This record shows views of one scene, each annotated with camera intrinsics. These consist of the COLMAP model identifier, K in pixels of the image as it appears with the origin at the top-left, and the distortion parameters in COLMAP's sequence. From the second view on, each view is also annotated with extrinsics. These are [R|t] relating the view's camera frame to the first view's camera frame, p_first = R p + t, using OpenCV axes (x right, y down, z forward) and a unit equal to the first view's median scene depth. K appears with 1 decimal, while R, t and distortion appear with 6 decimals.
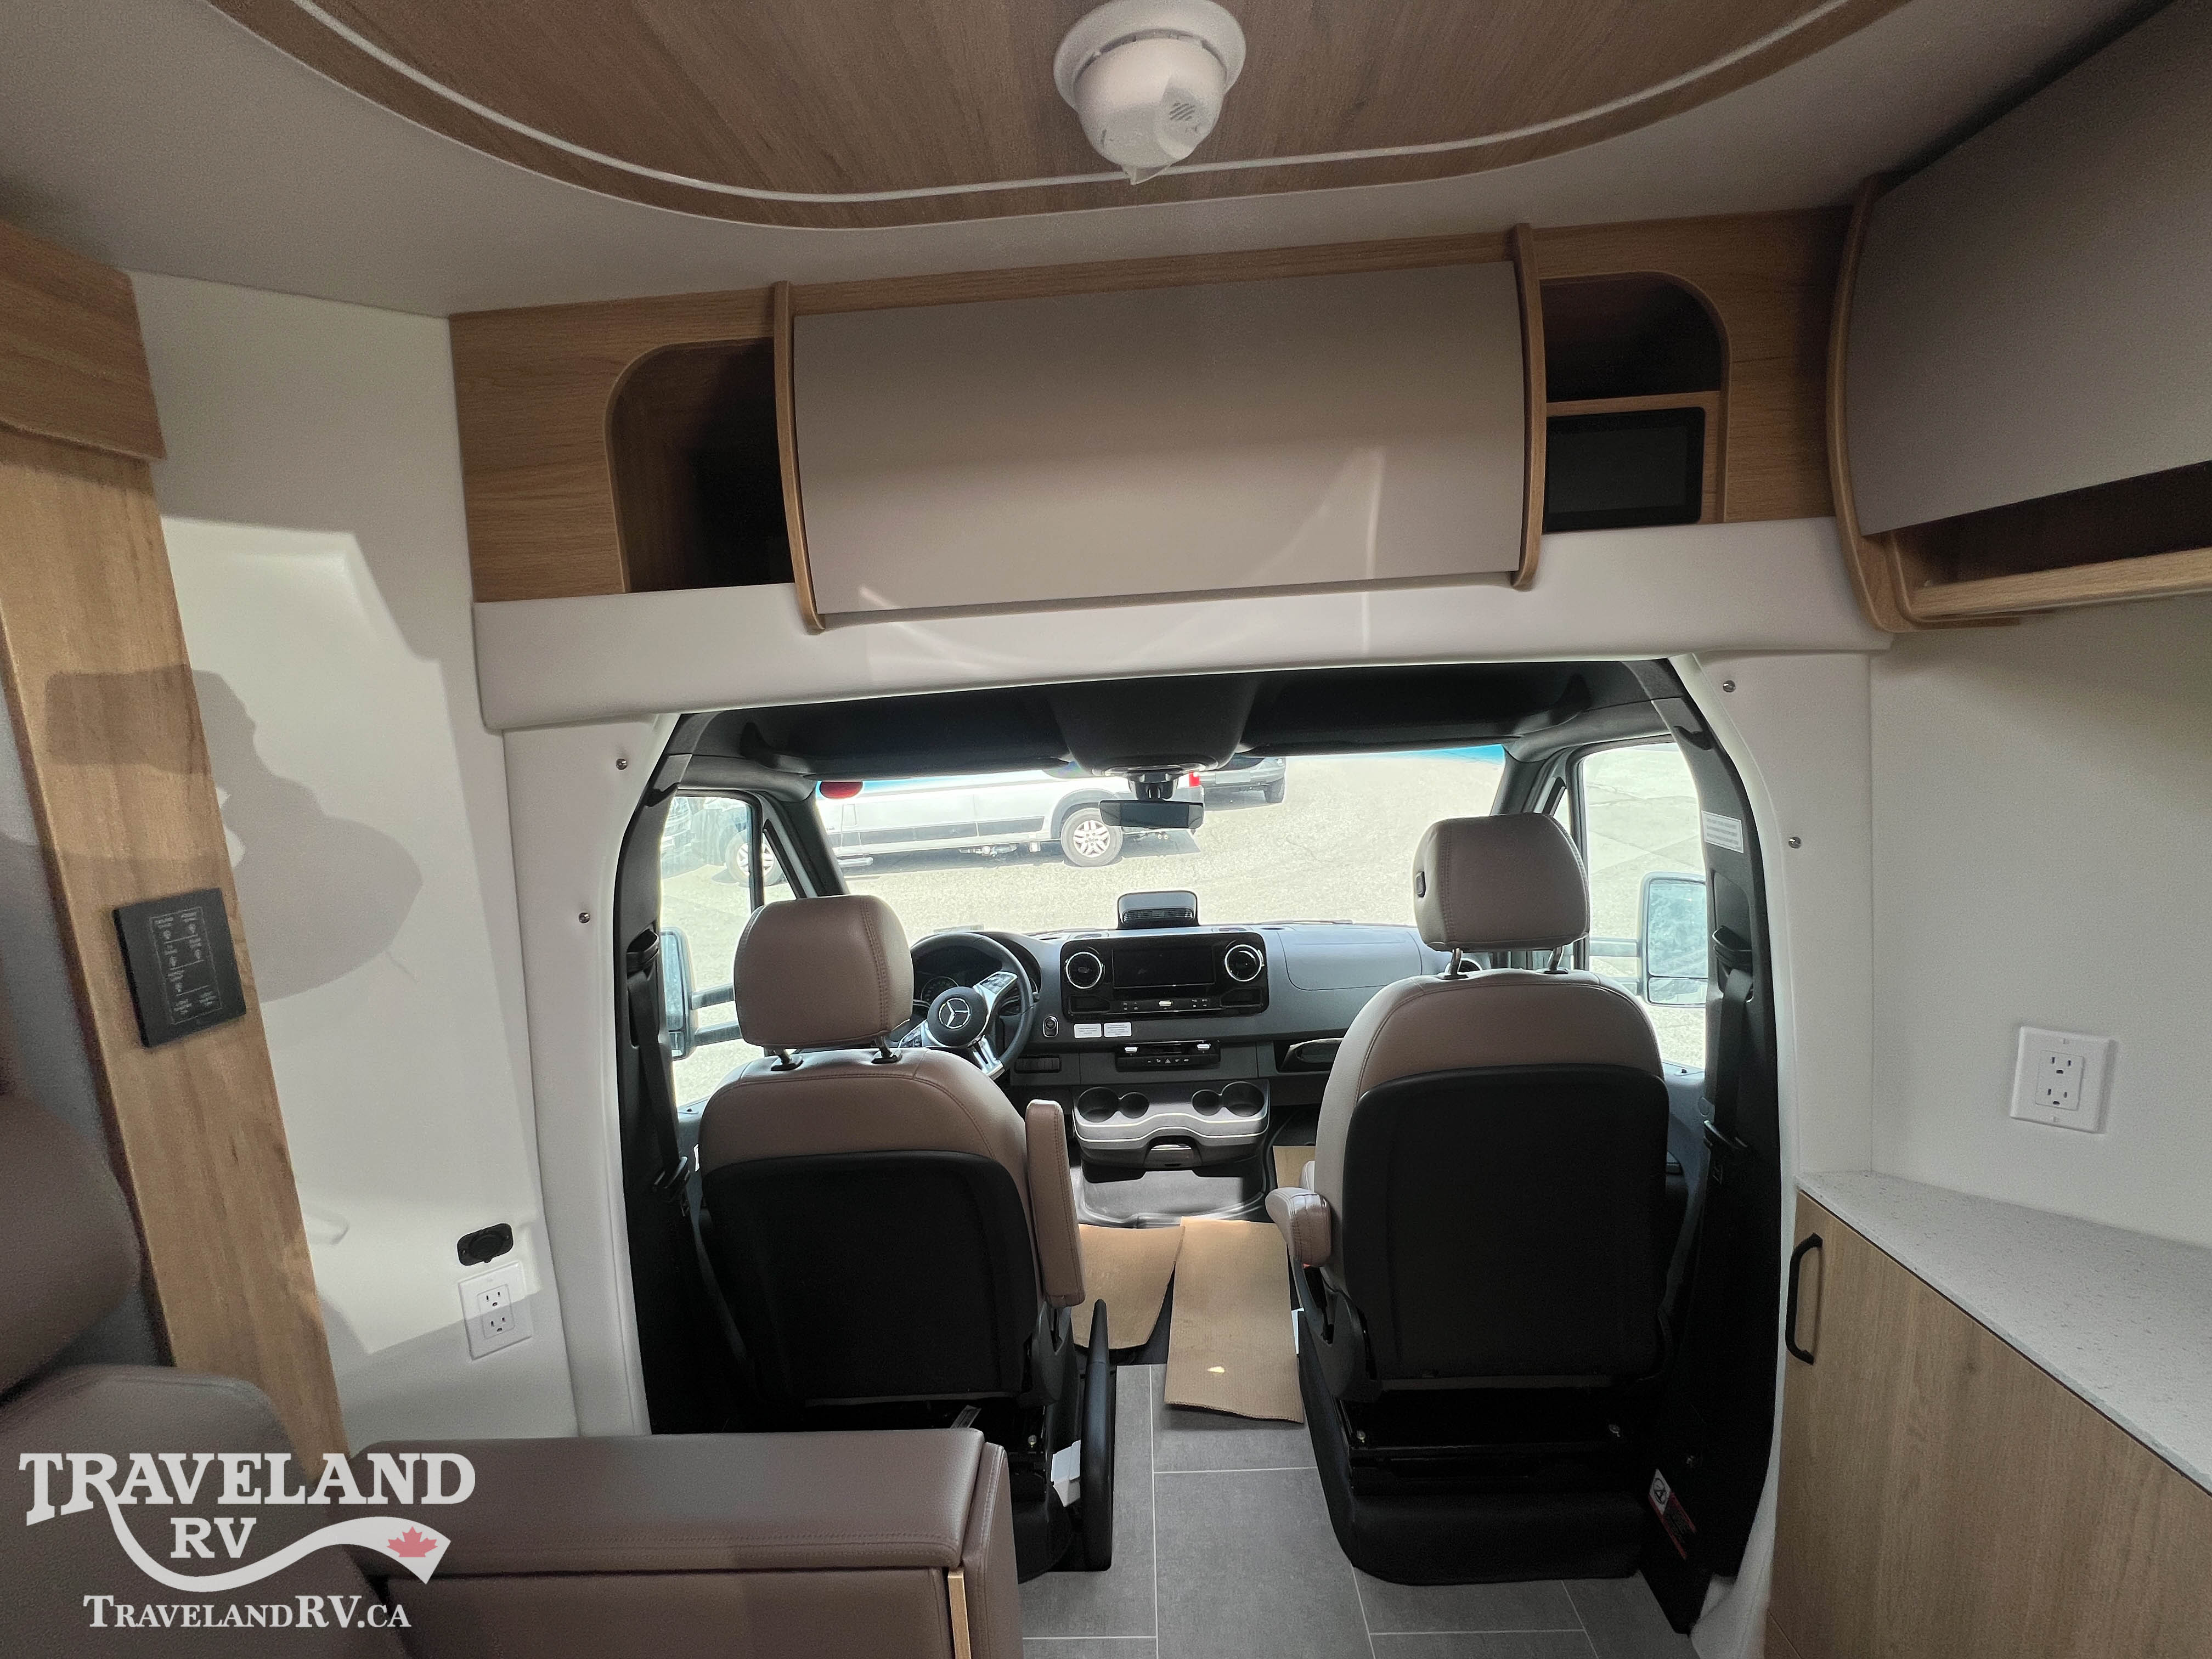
lens RADIAL K [[882.9, 0, 1106.7], [0, 882.9, 820.3], [0, 0, 1]] dist [0.003386, -0.000100]
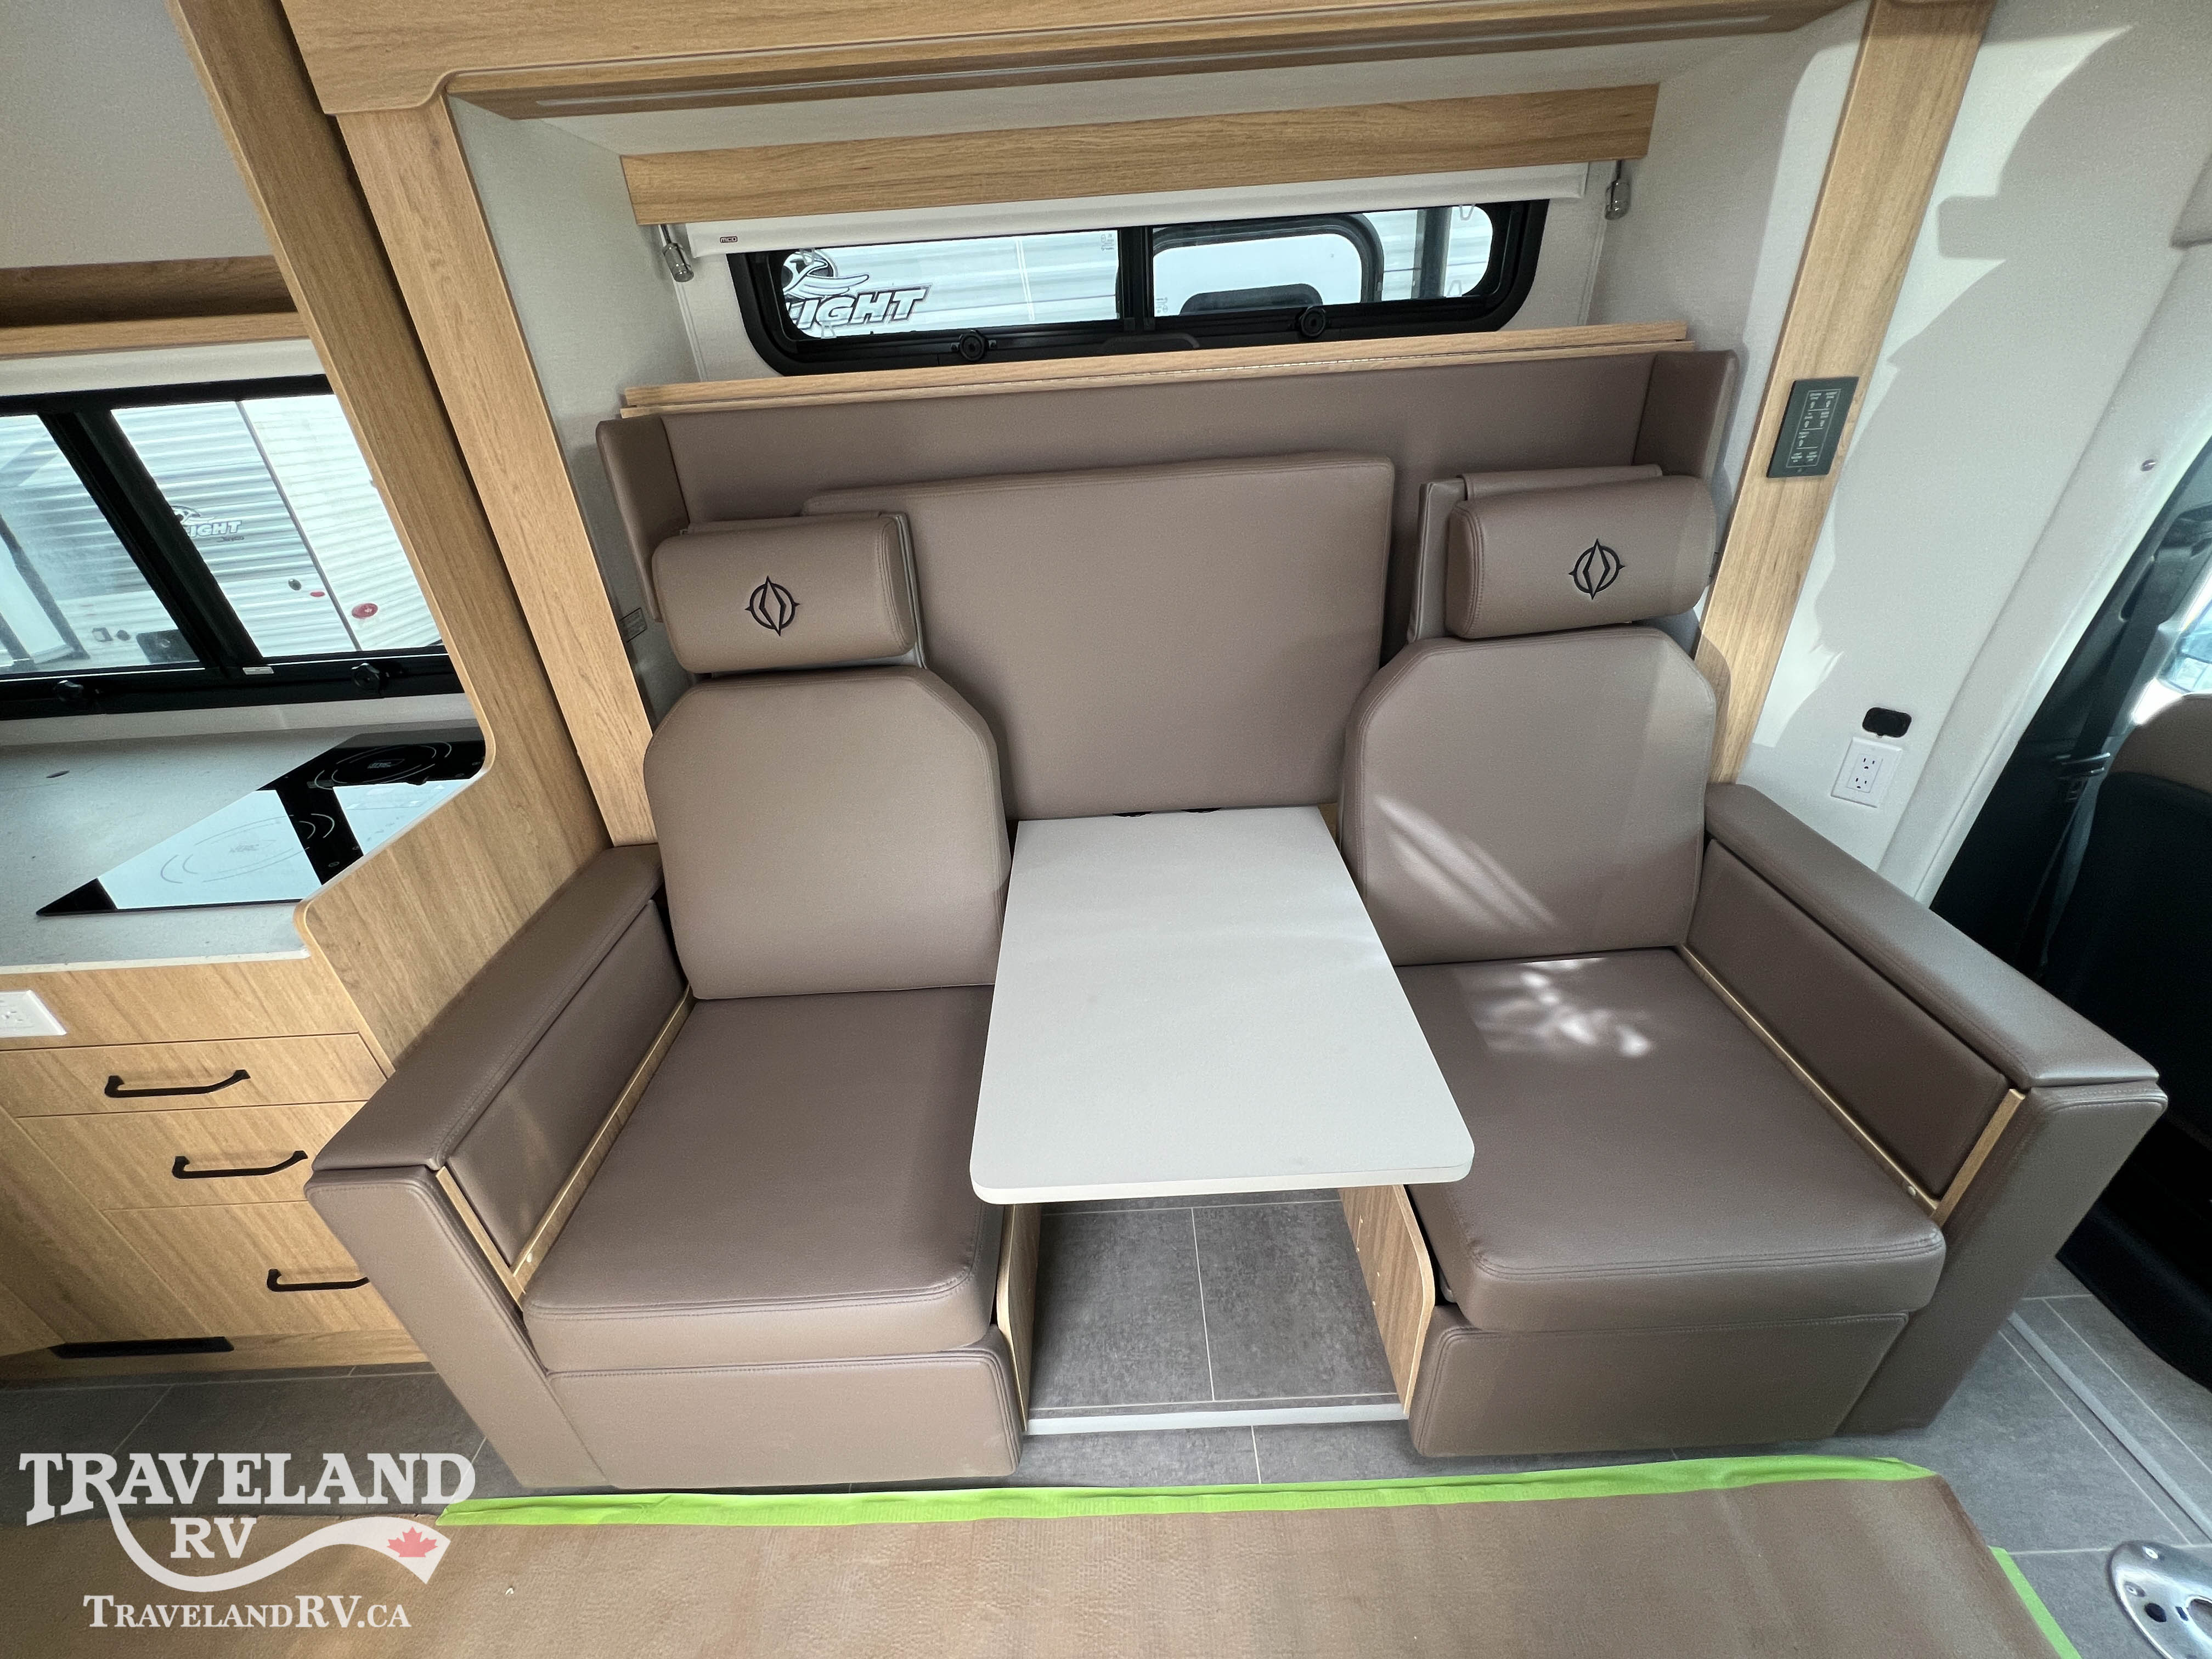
lens RADIAL K [[882.9, 0, 1105.4], [0, 882.9, 826.4], [0, 0, 1]] dist [0.003386, -0.000100]
pose [[0.049721, 0.535770, -0.842899, 0.569249], [-0.090877, 0.842869, 0.530390, 0.040173], [0.994620, 0.050229, 0.090597, -0.329446]]
